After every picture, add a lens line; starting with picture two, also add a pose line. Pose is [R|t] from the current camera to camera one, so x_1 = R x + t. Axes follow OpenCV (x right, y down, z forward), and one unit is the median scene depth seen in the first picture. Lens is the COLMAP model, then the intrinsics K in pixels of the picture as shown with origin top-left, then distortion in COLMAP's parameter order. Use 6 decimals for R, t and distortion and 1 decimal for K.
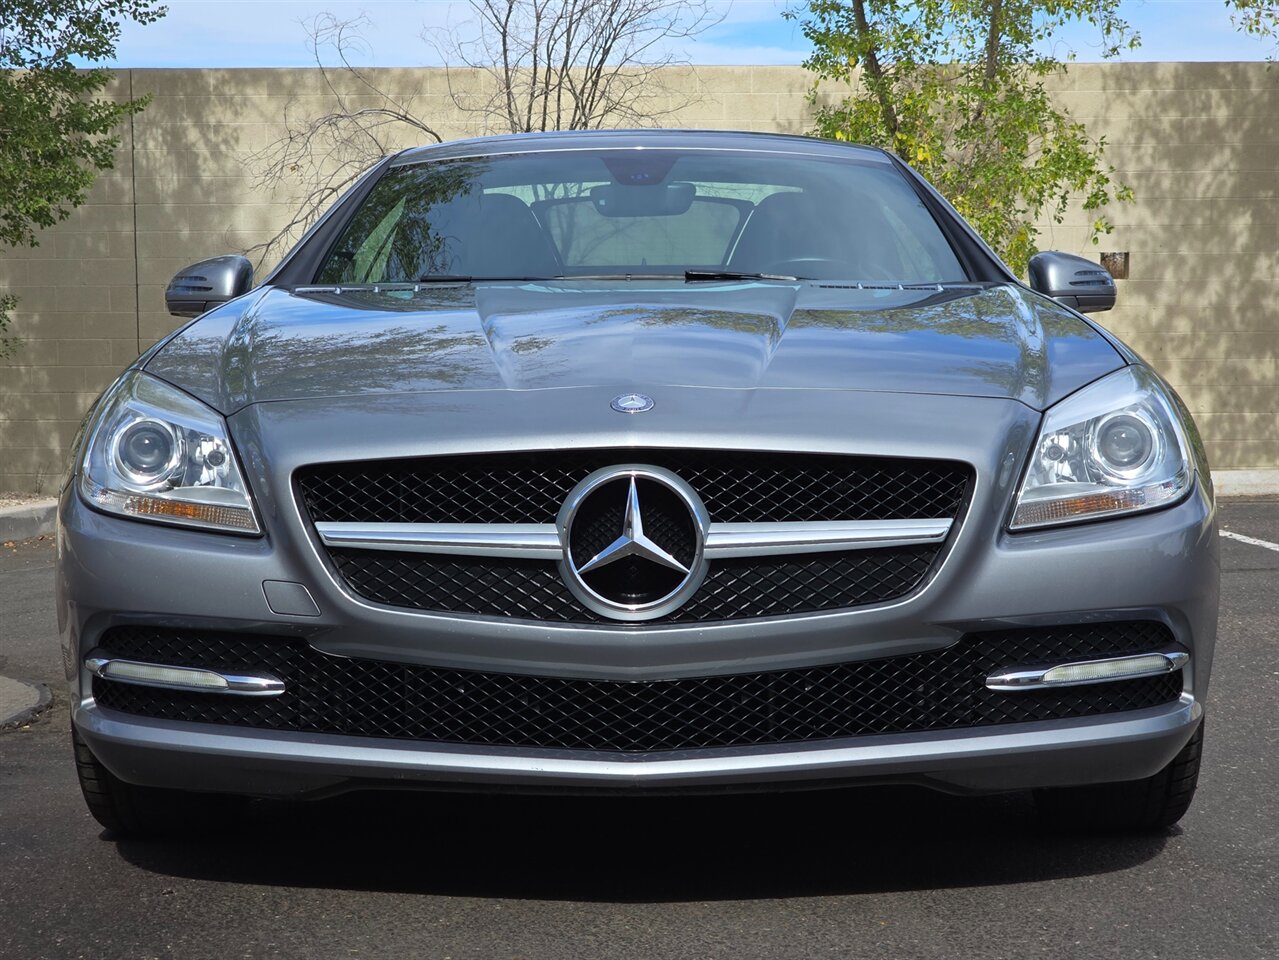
lens RADIAL K [[2539.2, 0, 598.1], [0, 2539.2, 496.6], [0, 0, 1]] dist [-0.027296, 0.403745]
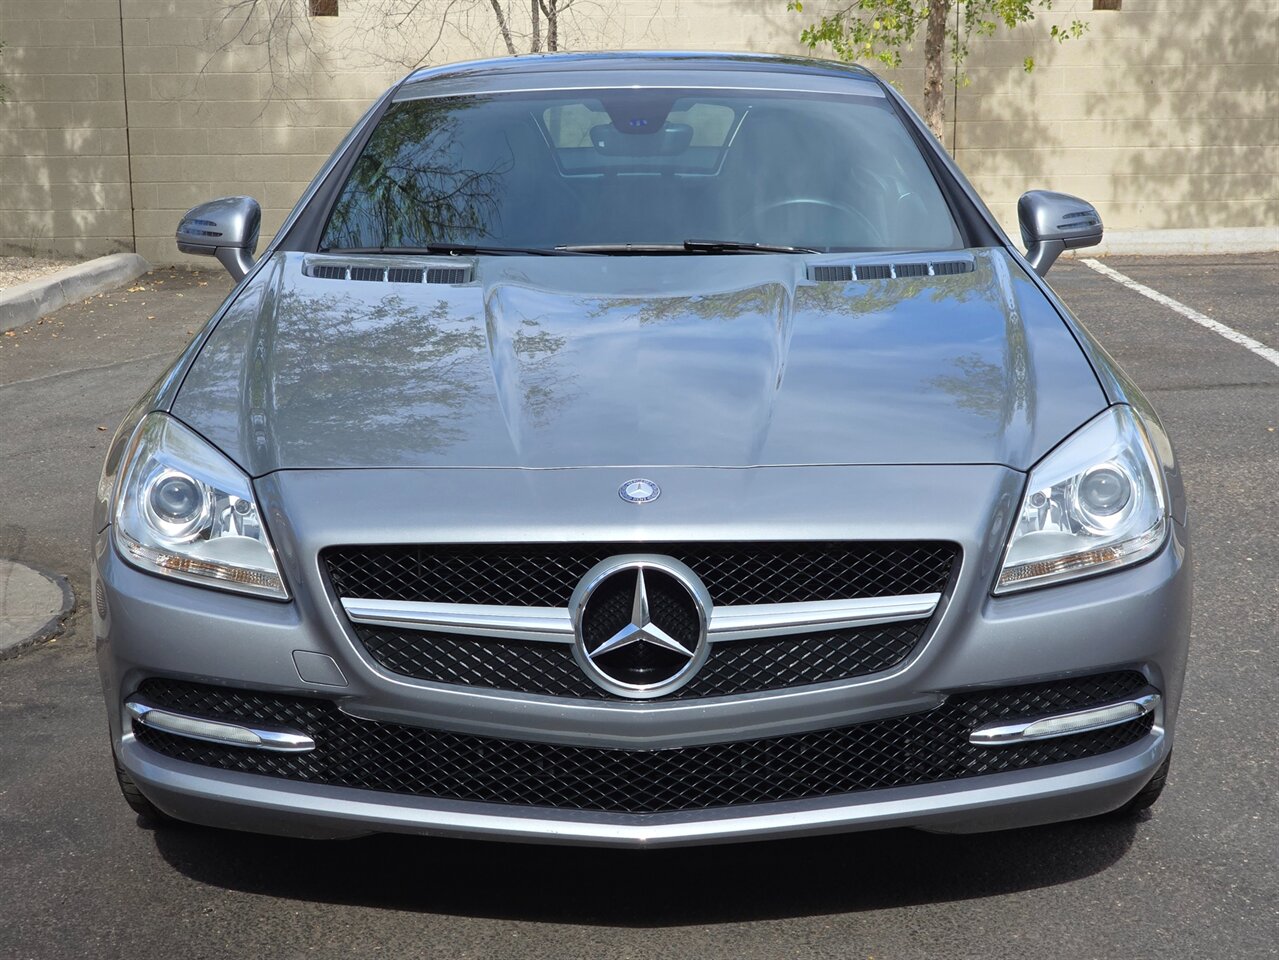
lens RADIAL K [[2542.5, 0, 583.8], [0, 2542.5, 480.4], [0, 0, 1]] dist [0.015923, 0.075127]
pose [[0.999986, -0.005297, 0.000129, -0.008987], [0.005231, 0.990790, 0.135306, -0.170063], [-0.000844, -0.135304, 0.990804, -0.046234]]
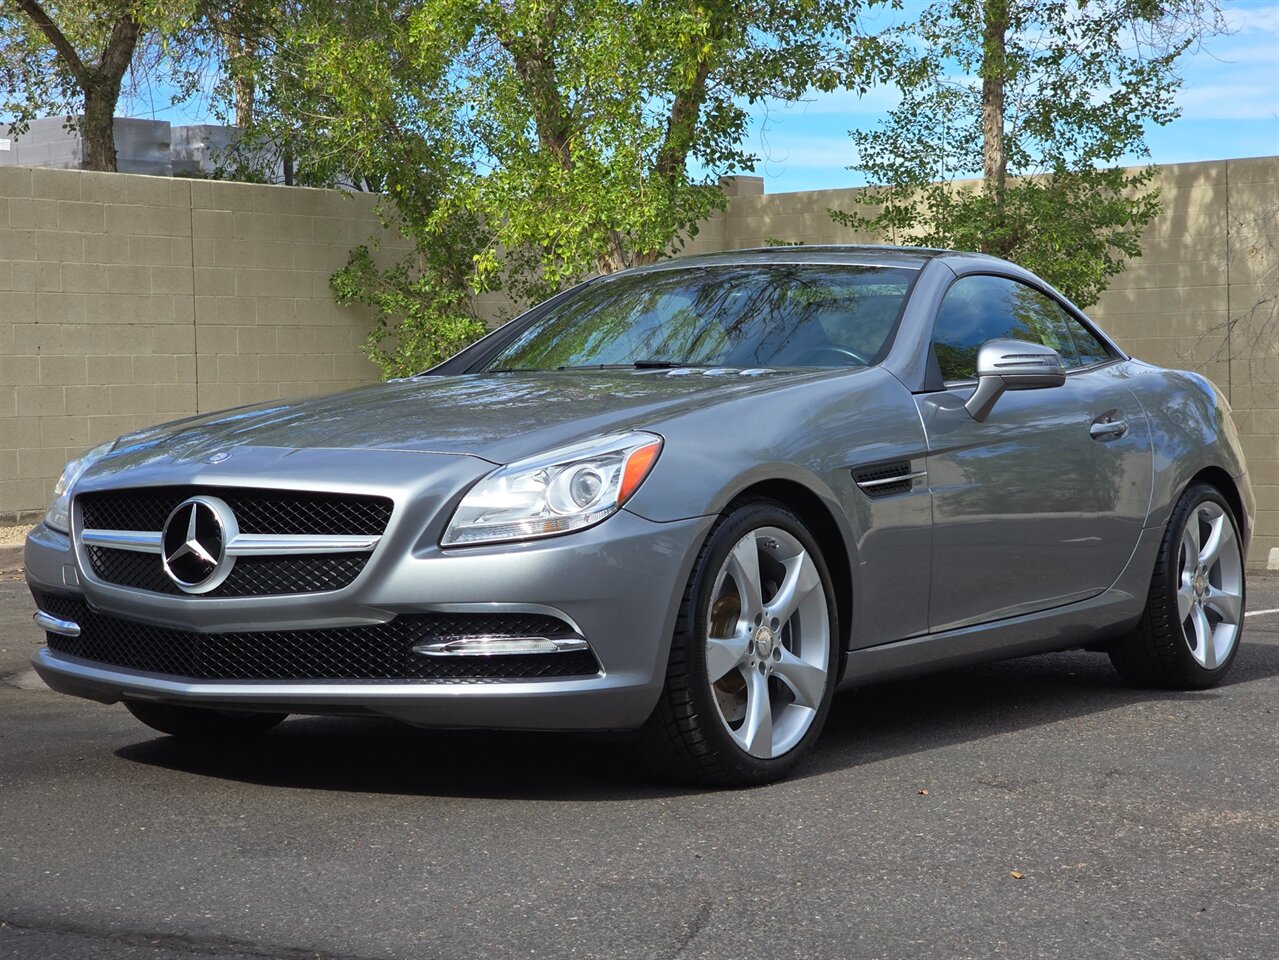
lens RADIAL K [[2539.2, 0, 598.1], [0, 2539.2, 496.6], [0, 0, 1]] dist [-0.027296, 0.403745]
pose [[0.810791, 0.012288, -0.585207, 1.034900], [-0.028216, 0.999438, -0.018106, 0.008607], [0.584656, 0.031193, 0.810682, -0.125485]]
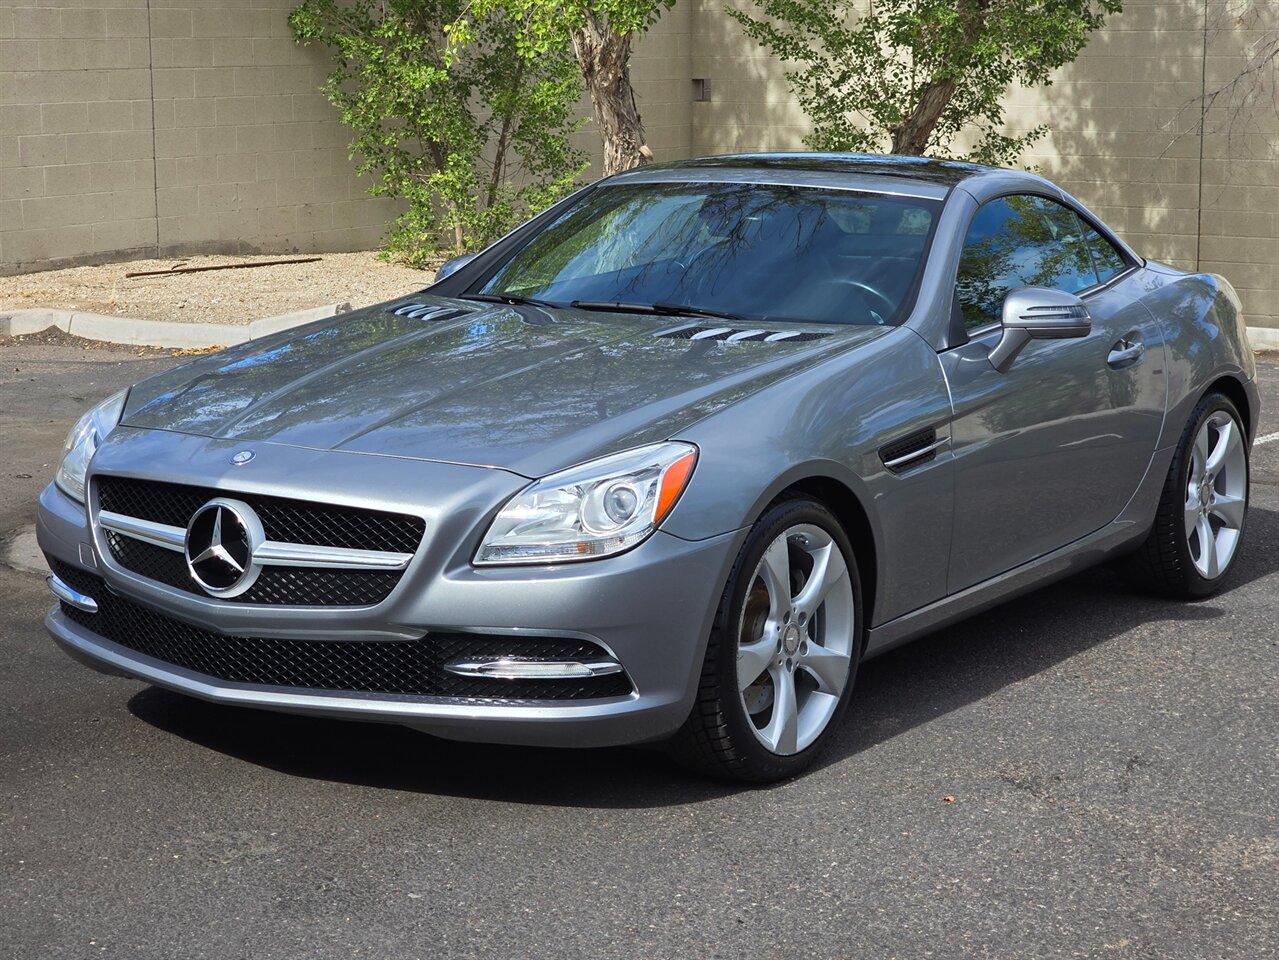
lens RADIAL K [[2542.5, 0, 583.8], [0, 2542.5, 480.4], [0, 0, 1]] dist [0.015923, 0.075127]
pose [[0.822555, 0.100697, -0.559699, 0.965664], [-0.040658, 0.992093, 0.118739, -0.197498], [0.567230, -0.074913, 0.820145, -0.137835]]
